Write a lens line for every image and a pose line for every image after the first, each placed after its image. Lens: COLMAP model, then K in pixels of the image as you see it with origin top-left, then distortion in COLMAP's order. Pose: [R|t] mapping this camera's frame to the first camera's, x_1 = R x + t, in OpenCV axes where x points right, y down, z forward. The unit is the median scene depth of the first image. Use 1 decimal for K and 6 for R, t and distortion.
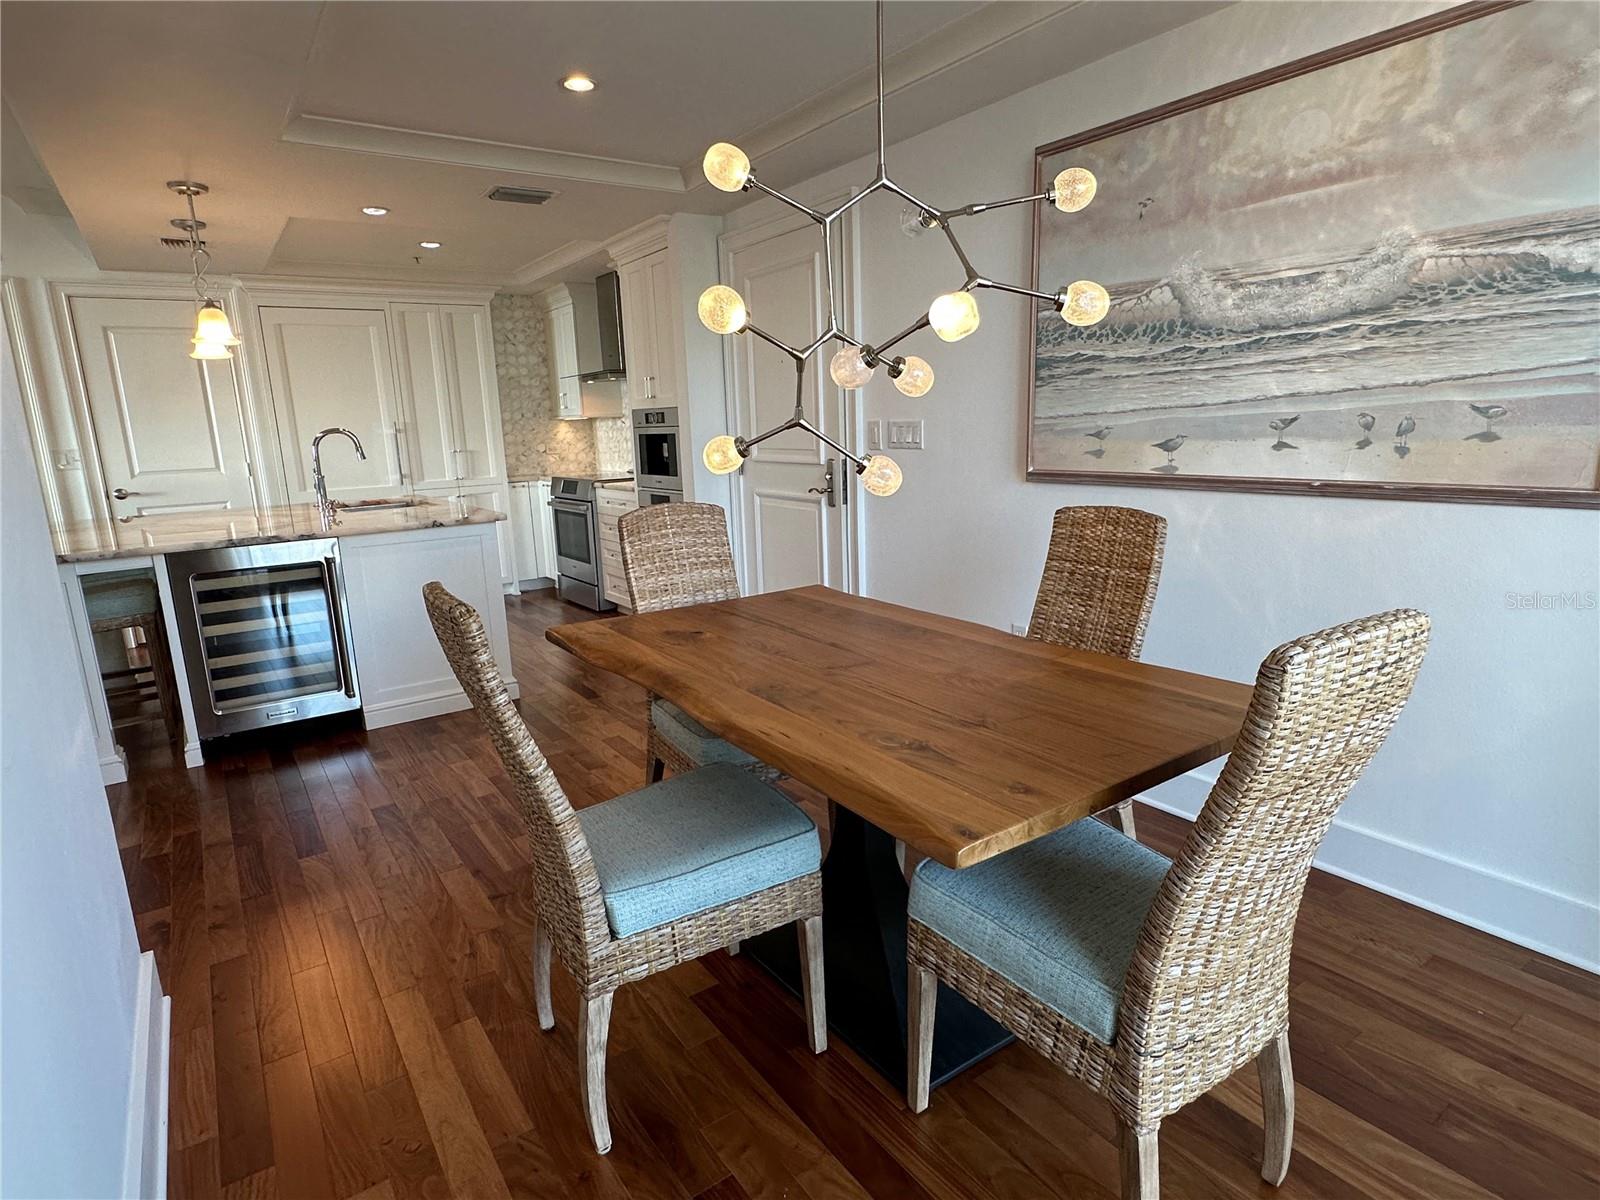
lens RADIAL K [[879.6, 0, 797.5], [0, 879.6, 602.3], [0, 0, 1]] dist [-0.004505, -0.000192]
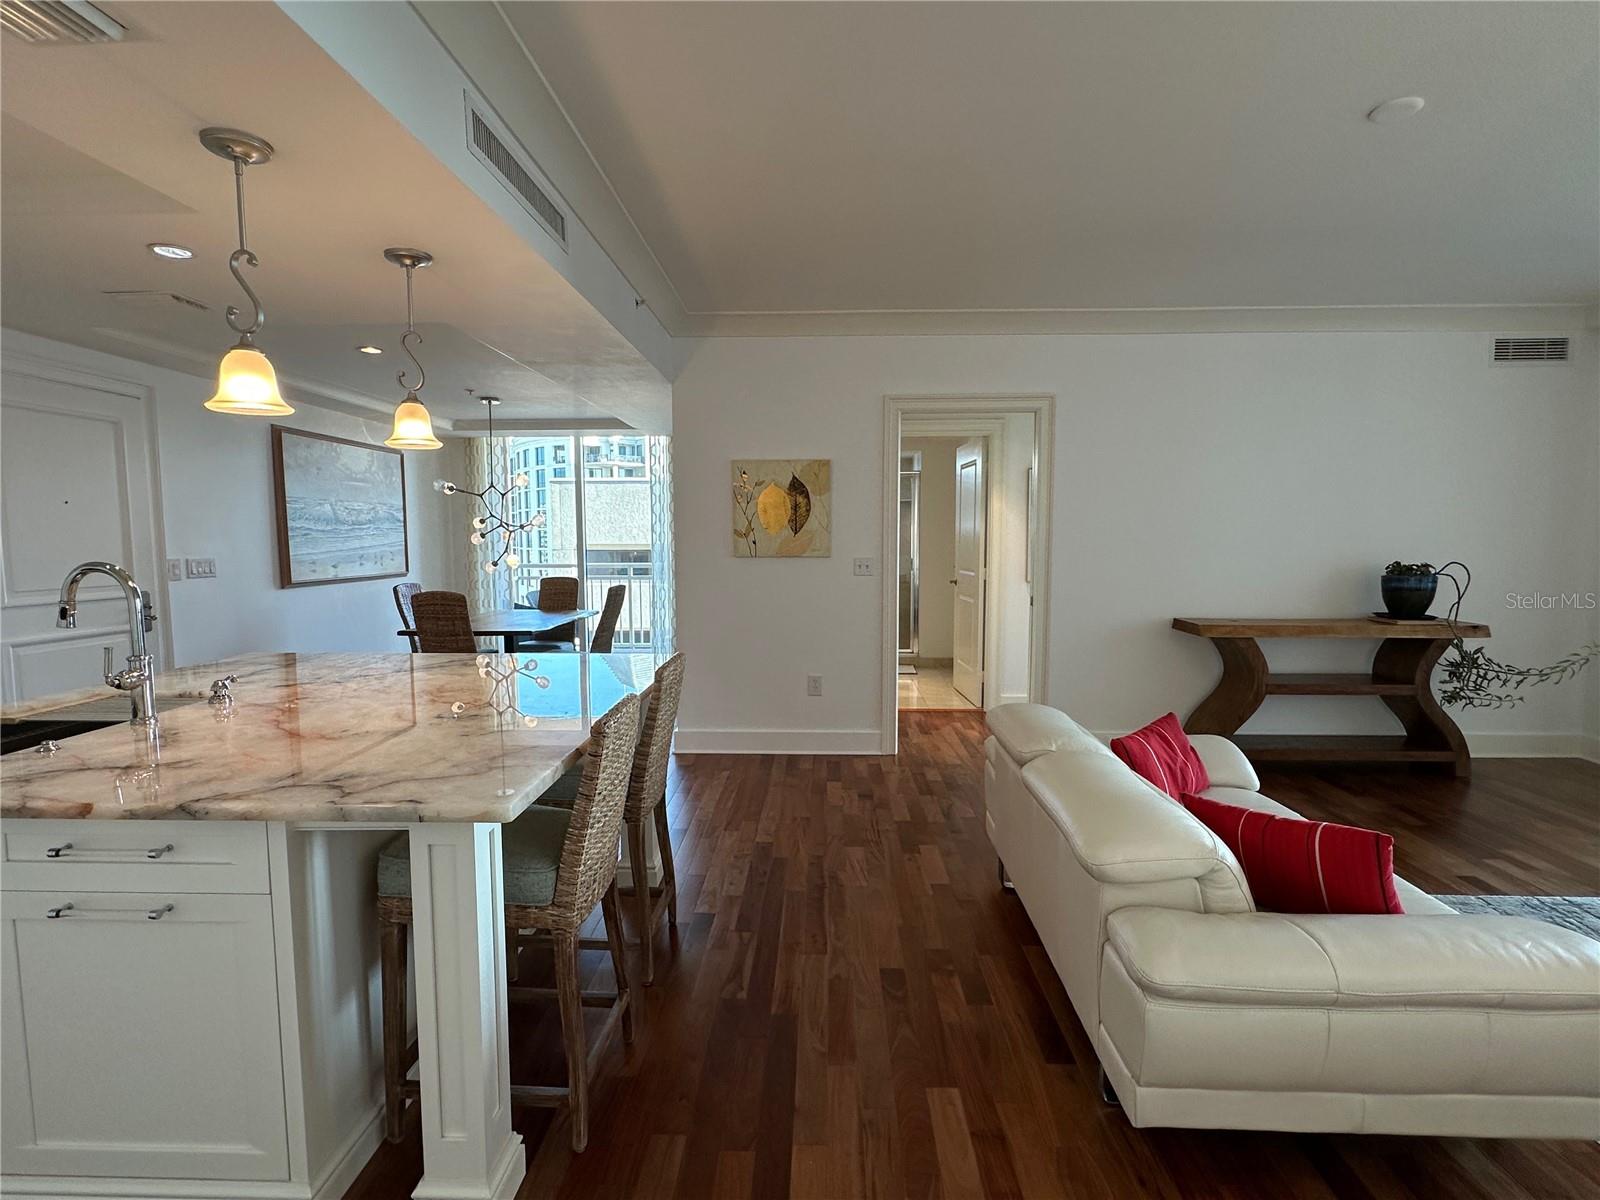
lens RADIAL K [[789.4, 0, 796.4], [0, 789.4, 600.5], [0, 0, 1]] dist [-0.006918, -0.000175]
pose [[-0.800398, -0.009865, 0.599388, -2.091915], [0.154513, 0.962686, 0.222174, -0.405499], [-0.579214, 0.270441, -0.769008, 2.126669]]
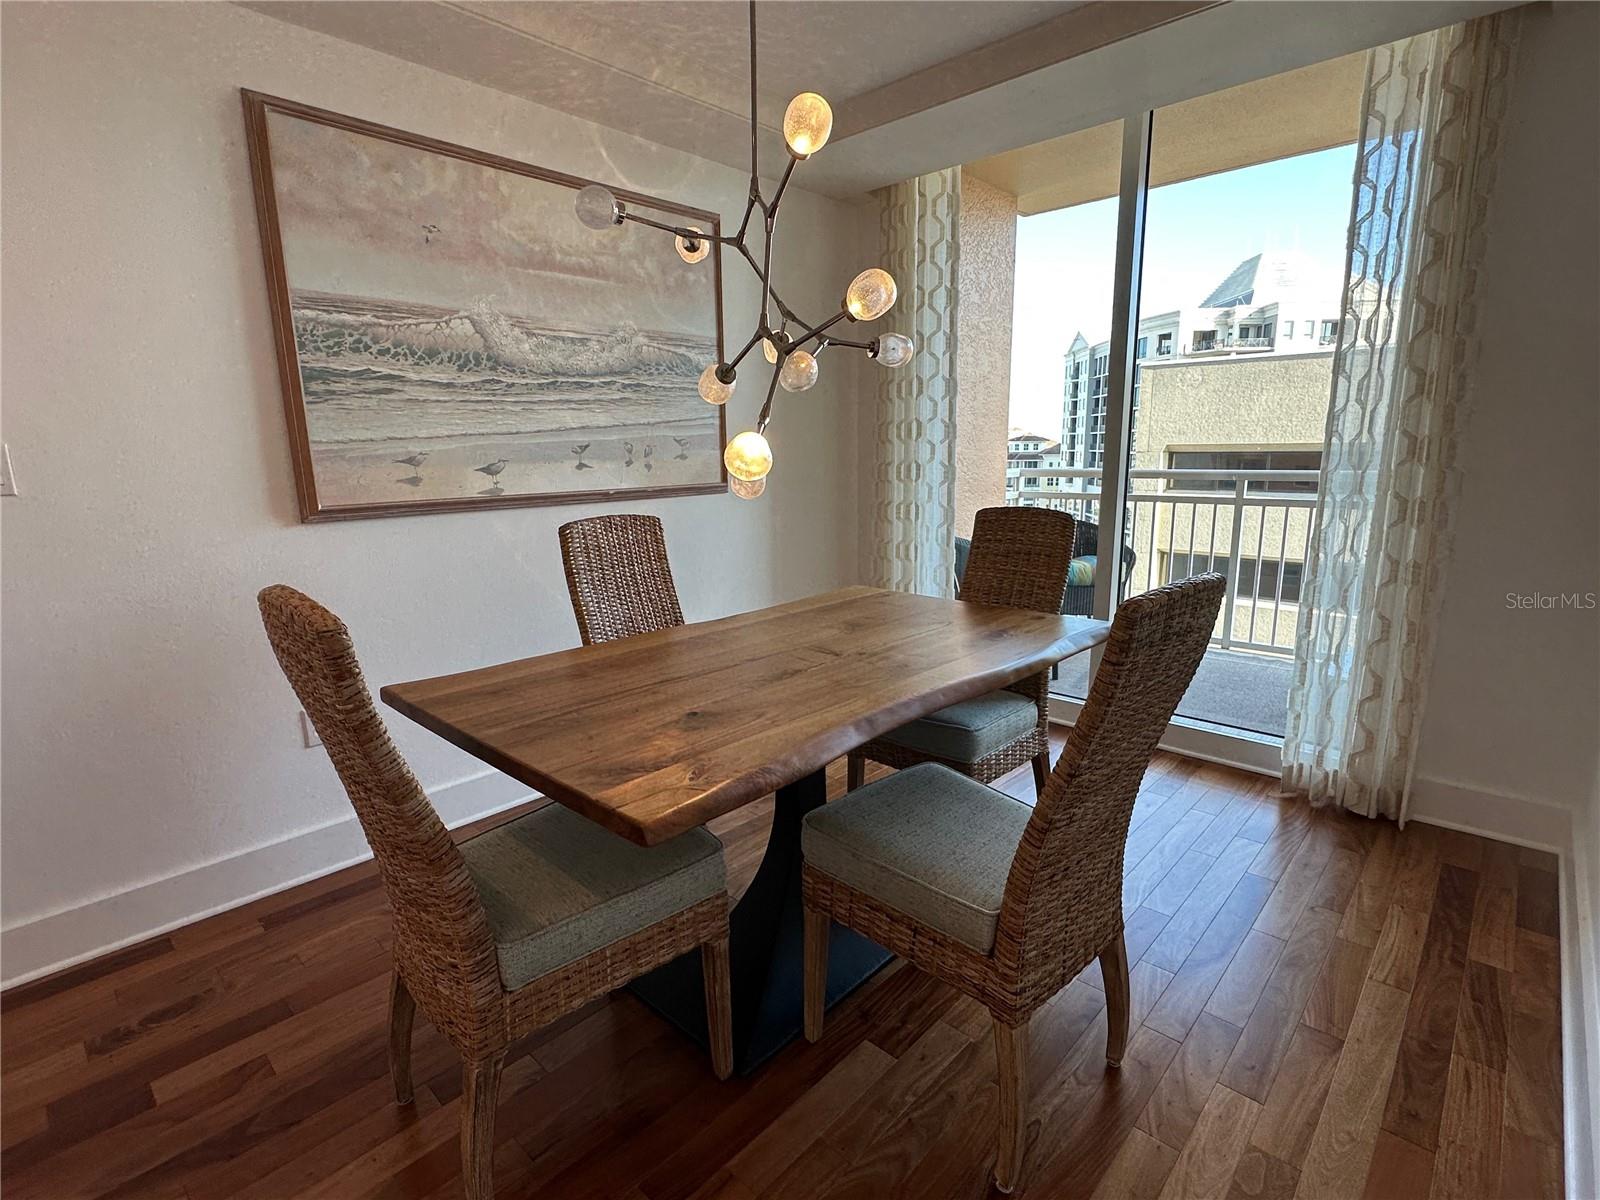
lens RADIAL K [[789.4, 0, 790.5], [0, 789.4, 604.5], [0, 0, 1]] dist [-0.006918, -0.000175]
pose [[-0.208058, -0.154095, 0.965902, -0.655366], [0.223674, 0.953850, 0.200352, -0.142366], [-0.952198, 0.257732, -0.163989, 0.916068]]
